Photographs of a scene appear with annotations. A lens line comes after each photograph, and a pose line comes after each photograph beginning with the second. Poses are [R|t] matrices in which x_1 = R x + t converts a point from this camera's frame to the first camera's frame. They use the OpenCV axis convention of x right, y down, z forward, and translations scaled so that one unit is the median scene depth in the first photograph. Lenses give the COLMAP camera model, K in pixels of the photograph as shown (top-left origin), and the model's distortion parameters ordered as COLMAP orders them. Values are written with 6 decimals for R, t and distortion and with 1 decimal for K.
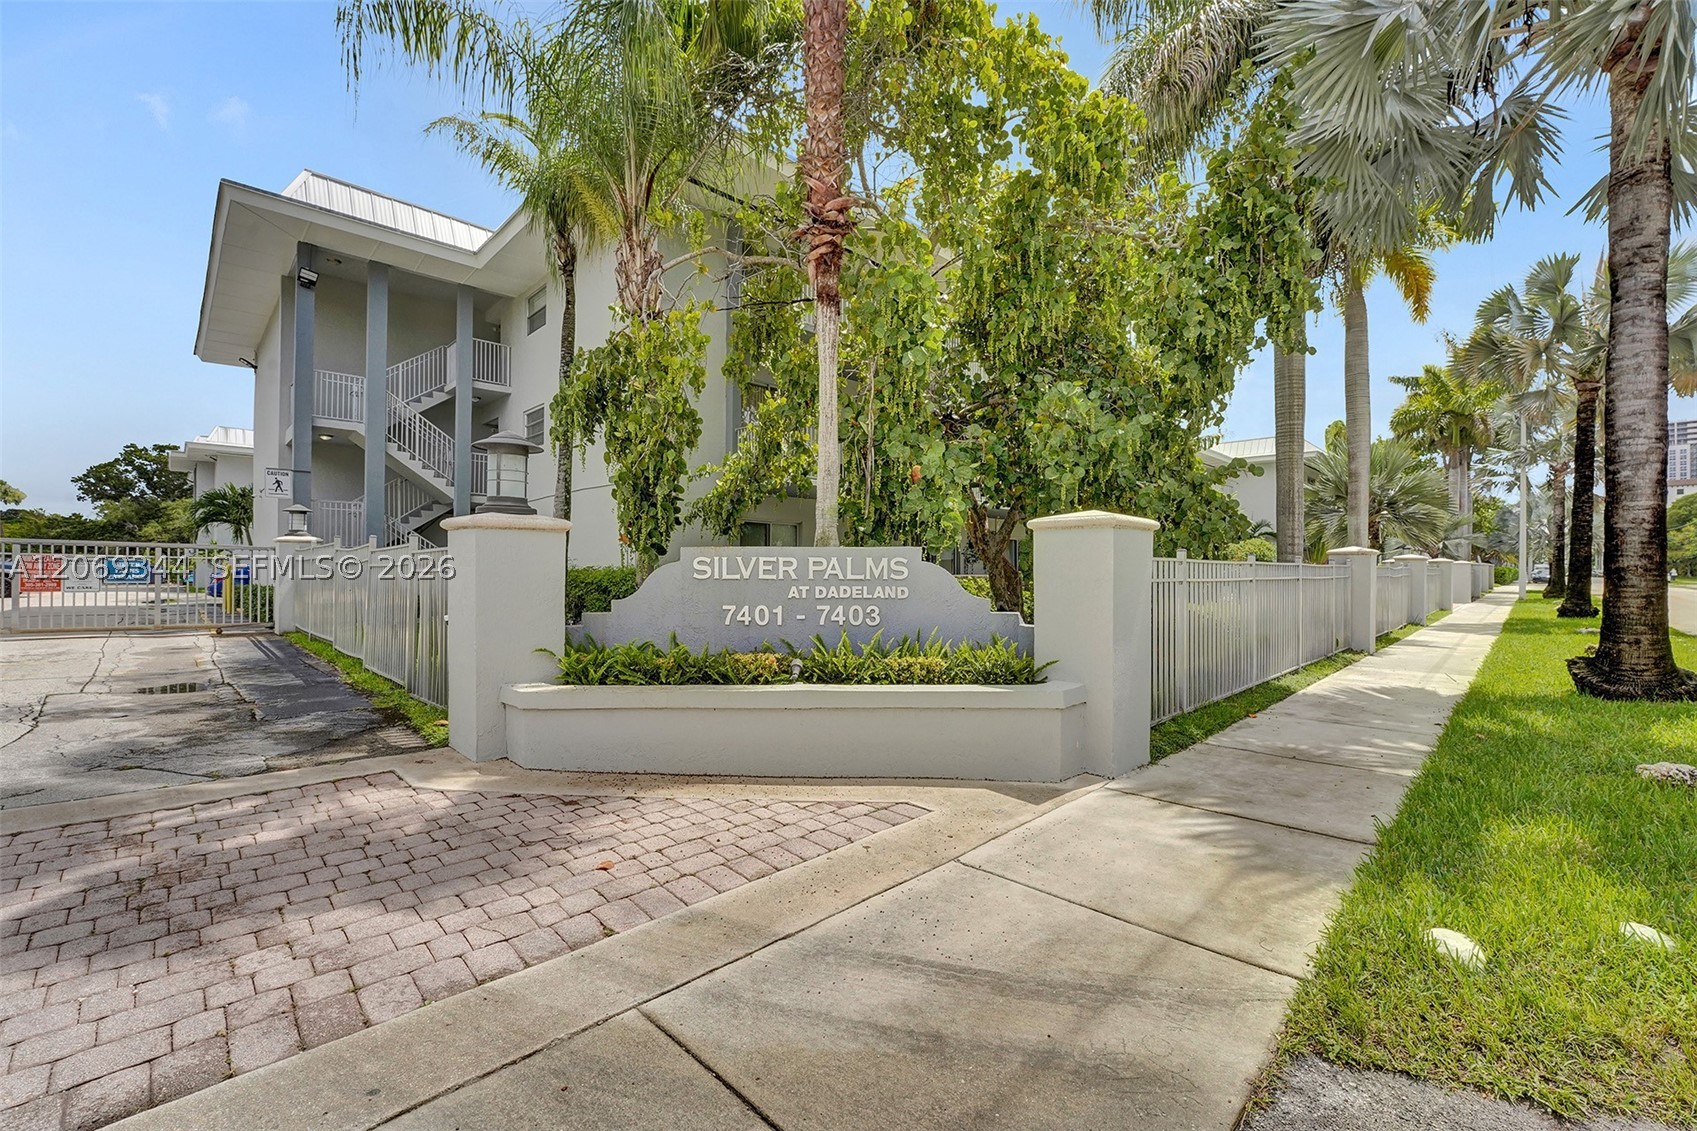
lens RADIAL K [[694.7, 0, 858.4], [0, 694.7, 559.3], [0, 0, 1]] dist [-0.029088, 0.004402]
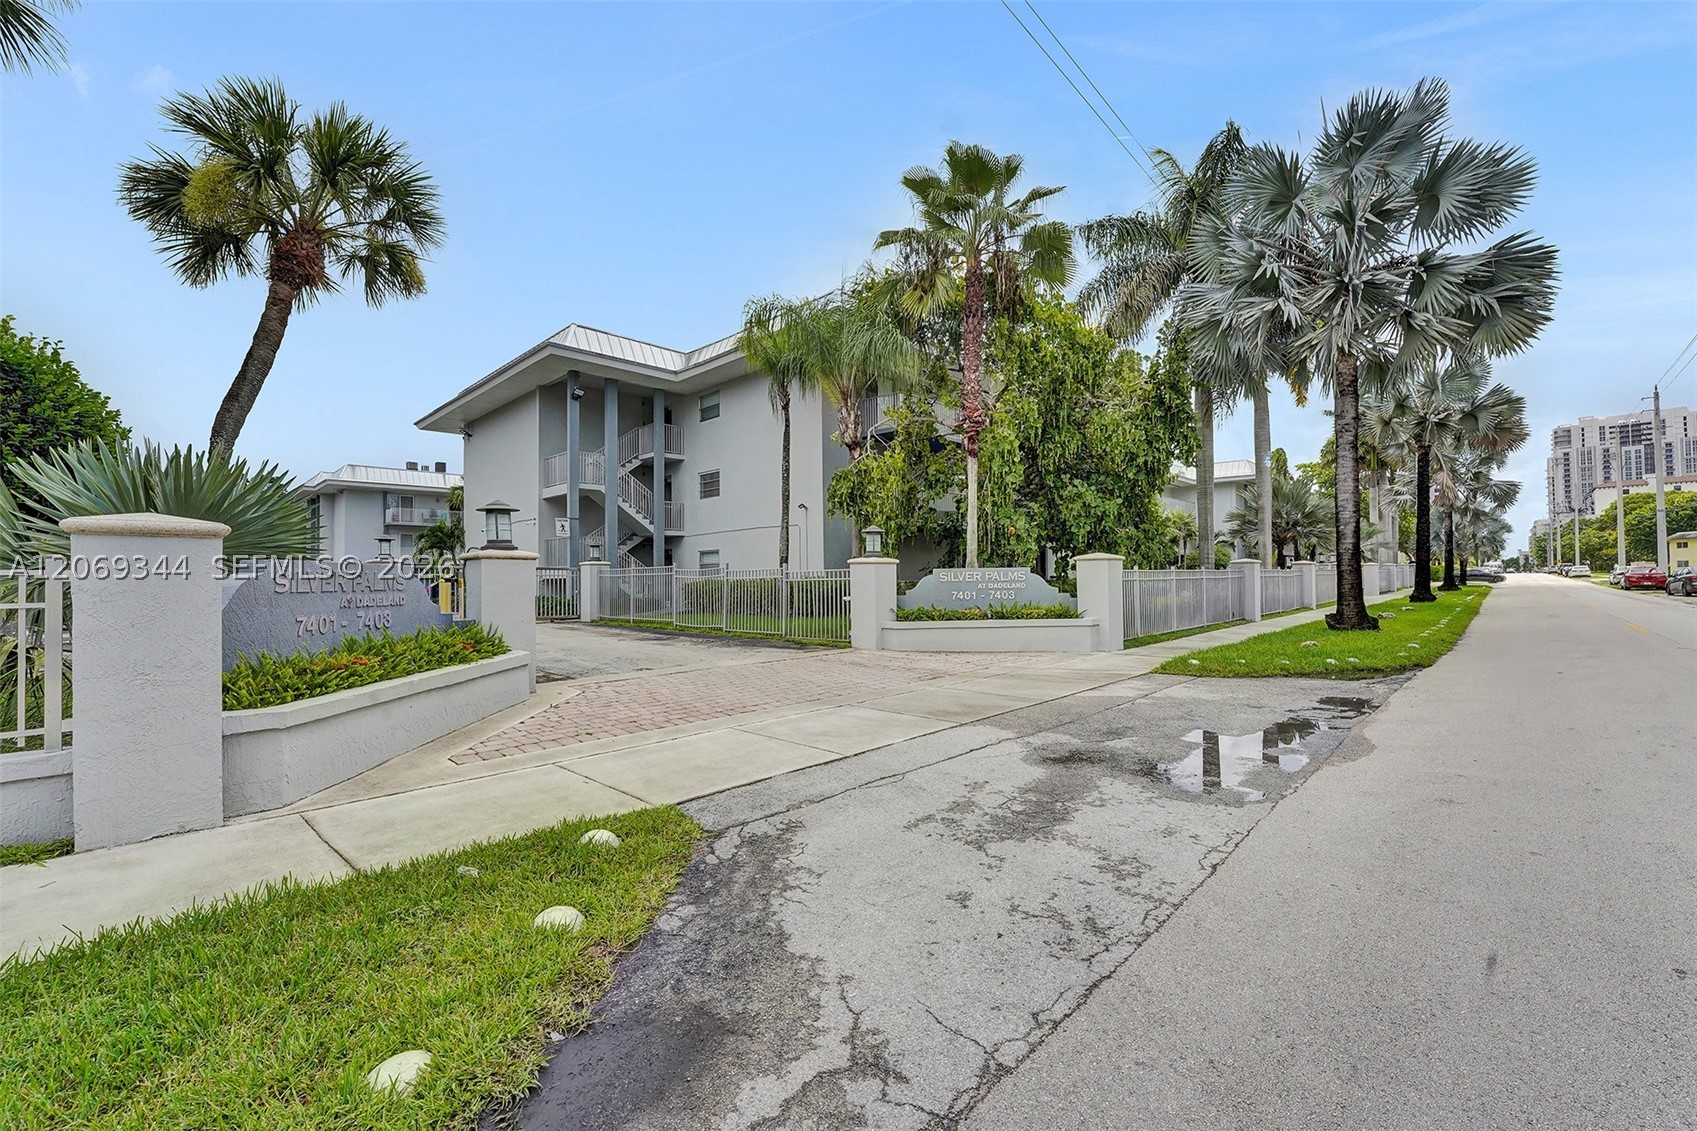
lens RADIAL K [[651.3, 0, 842.2], [0, 651.3, 554.4], [0, 0, 1]] dist [-0.024191, 0.000088]
pose [[0.999721, -0.015050, -0.018192, -0.395539], [0.014695, 0.999702, -0.019471, -0.020771], [0.018480, 0.019198, 0.999645, -0.991627]]
